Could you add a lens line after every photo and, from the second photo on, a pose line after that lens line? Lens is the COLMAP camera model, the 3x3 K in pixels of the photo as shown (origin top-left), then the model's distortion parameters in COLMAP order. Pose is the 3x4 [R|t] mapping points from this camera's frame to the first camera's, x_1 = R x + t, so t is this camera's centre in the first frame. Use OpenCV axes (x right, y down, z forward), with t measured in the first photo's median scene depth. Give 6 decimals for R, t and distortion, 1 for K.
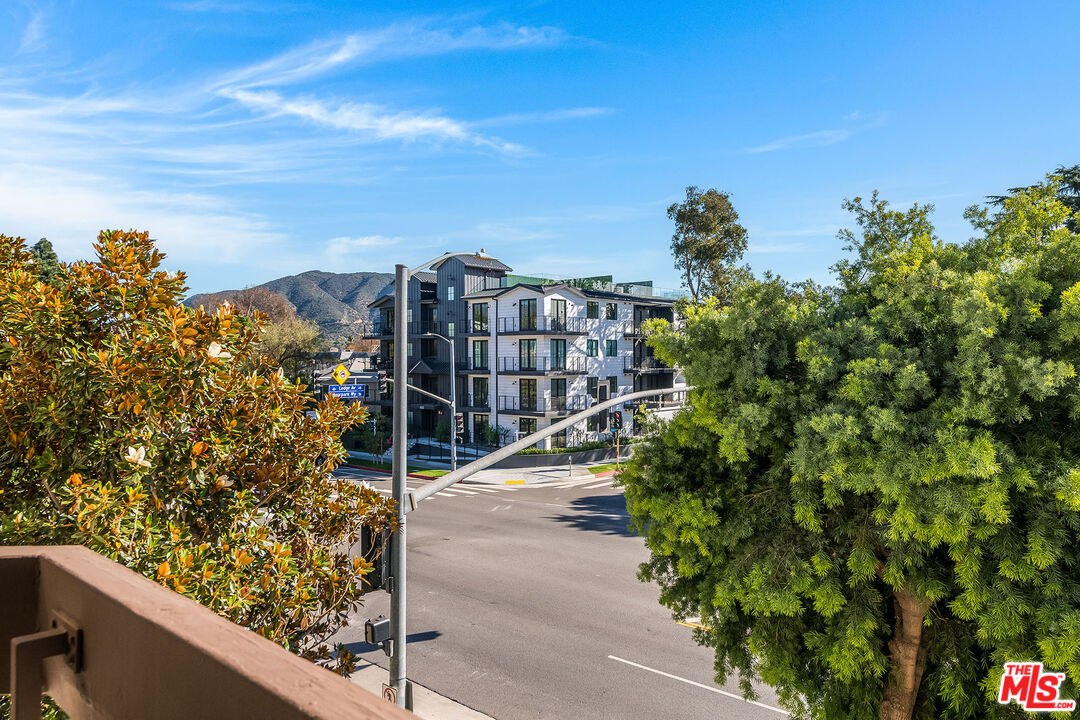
lens RADIAL K [[741.2, 0, 542.5], [0, 741.2, 382.3], [0, 0, 1]] dist [0.005818, -0.001987]
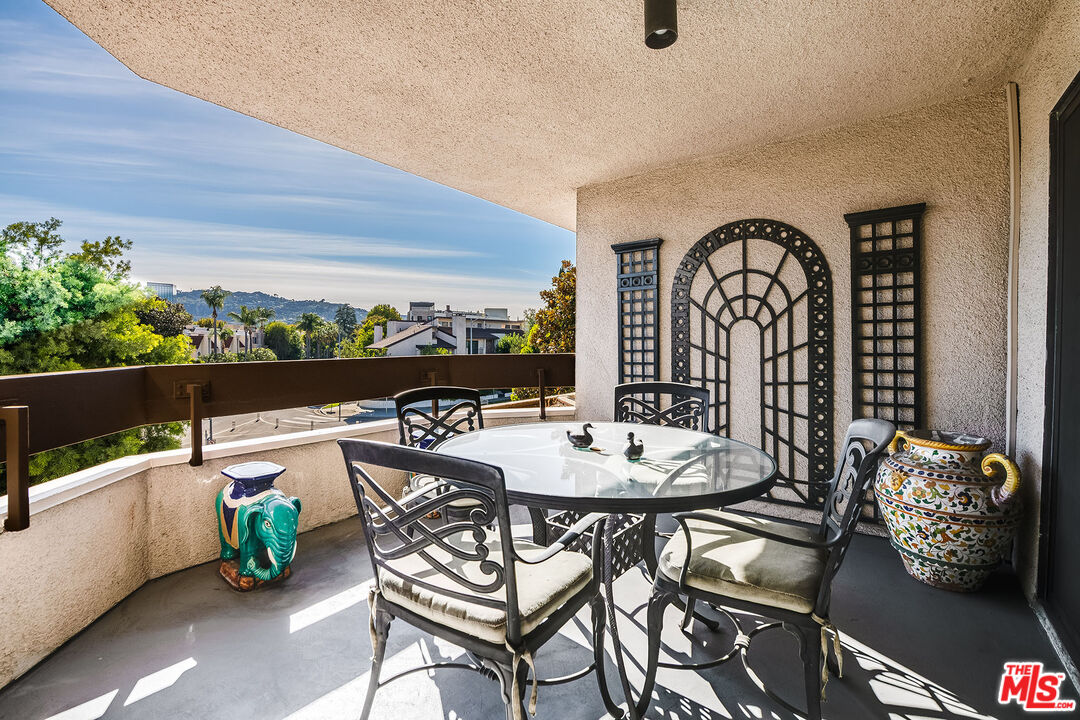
lens RADIAL K [[485.3, 0, 532.1], [0, 485.3, 352.4], [0, 0, 1]] dist [-0.004743, -0.000197]
pose [[-0.088044, -0.018707, 0.995941, -0.562148], [0.027706, 0.999391, 0.021221, 0.046026], [-0.995731, 0.029462, -0.087472, -0.031737]]
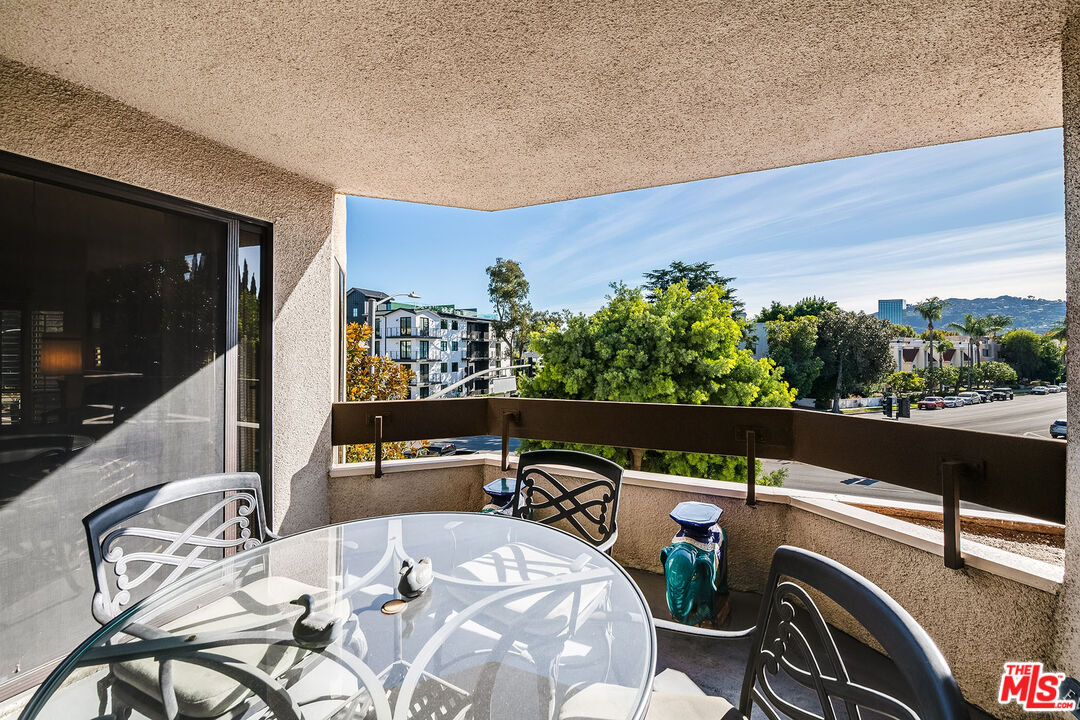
lens RADIAL K [[439.5, 0, 535.9], [0, 439.5, 350.8], [0, 0, 1]] dist [-0.010572, -0.001242]
pose [[0.952588, 0.002046, 0.304256, -0.267766], [0.009140, 0.999334, -0.035339, 0.019515], [-0.304125, 0.036445, 0.951935, -0.281458]]
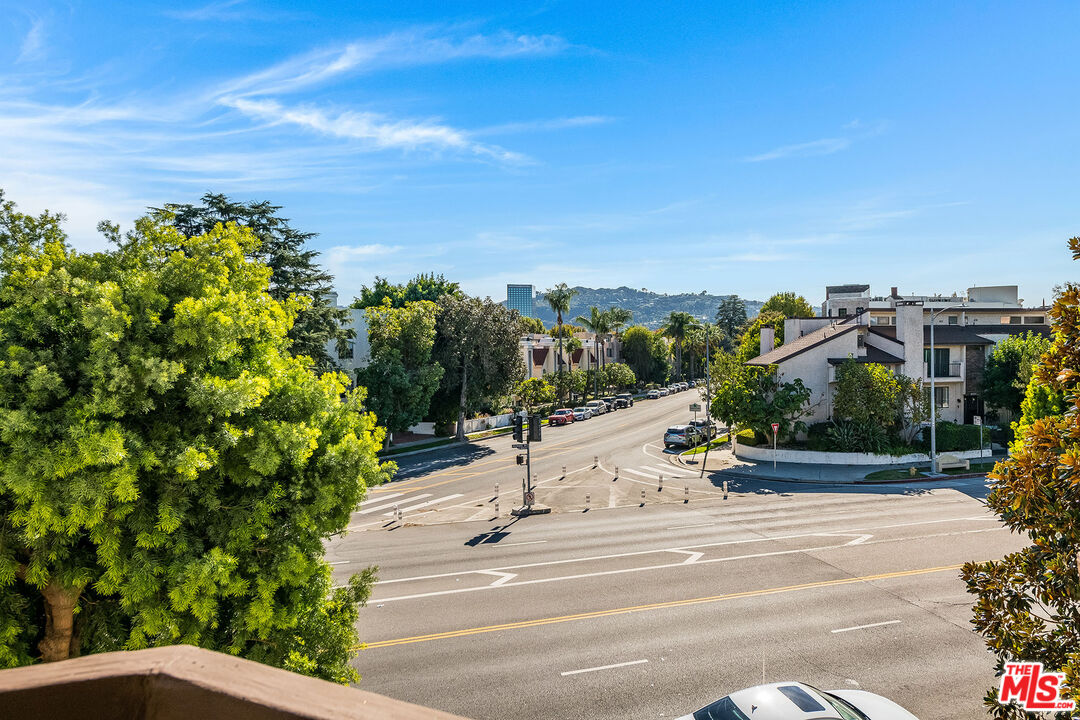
lens RADIAL K [[717.5, 0, 544.5], [0, 717.5, 372.0], [0, 0, 1]] dist [0.023354, -0.002901]
pose [[0.518982, -0.028926, 0.854296, -0.007400], [0.040319, 0.999143, 0.009337, 0.002948], [-0.853834, 0.029599, 0.519703, -0.116888]]
